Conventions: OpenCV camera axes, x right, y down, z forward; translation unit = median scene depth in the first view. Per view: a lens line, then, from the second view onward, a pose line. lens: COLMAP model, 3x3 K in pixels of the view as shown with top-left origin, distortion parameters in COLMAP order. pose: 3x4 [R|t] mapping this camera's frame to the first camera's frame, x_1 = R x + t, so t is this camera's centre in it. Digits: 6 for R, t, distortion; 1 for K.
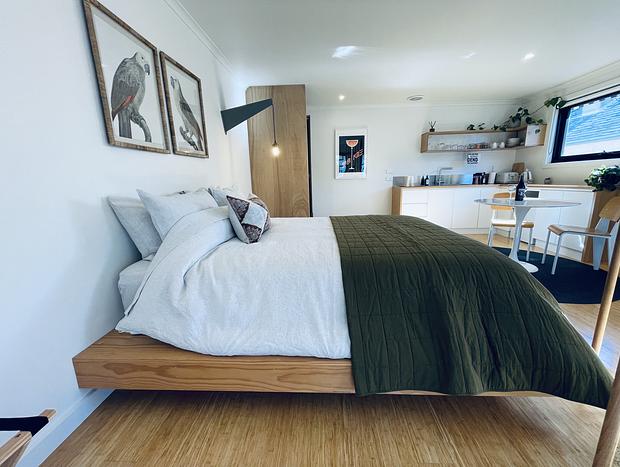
lens RADIAL K [[252.0, 0, 311.8], [0, 252.0, 230.9], [0, 0, 1]] dist [-0.000708, -0.000785]
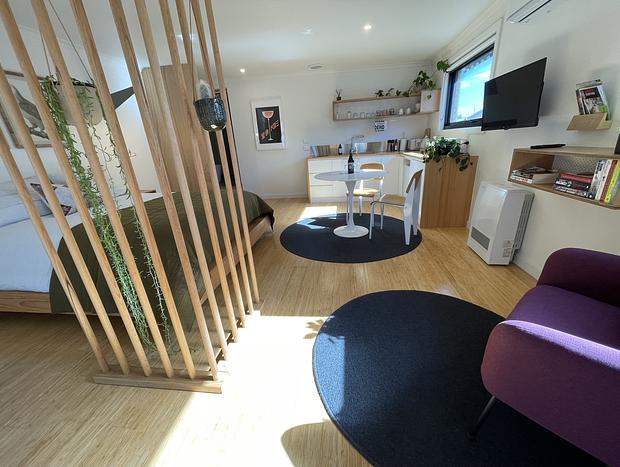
lens RADIAL K [[252.0, 0, 312.5], [0, 252.0, 231.5], [0, 0, 1]] dist [-0.000708, -0.000785]
pose [[0.996291, -0.003204, -0.085989, 0.548024], [0.015884, 0.988980, 0.147194, -0.024327], [0.084570, -0.148014, 0.985363, -0.105988]]
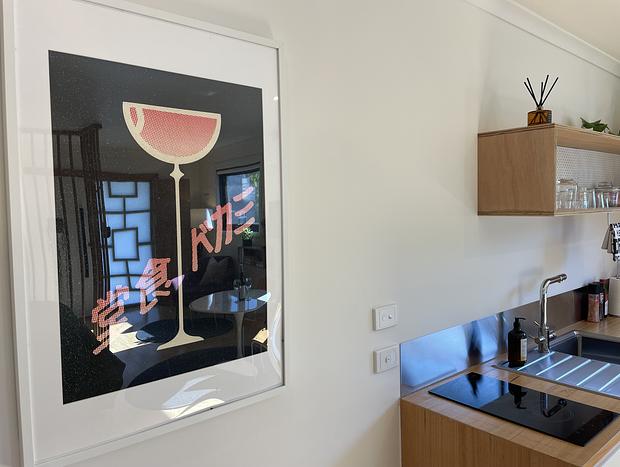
lens RADIAL K [[468.4, 0, 309.8], [0, 468.4, 233.3], [0, 0, 1]] dist [0.003267, 0.000375]
pose [[0.734234, -0.024639, 0.678449, 0.072304], [0.144647, 0.982073, -0.120875, -0.340275], [-0.663308, 0.186886, 0.724635, 1.028901]]
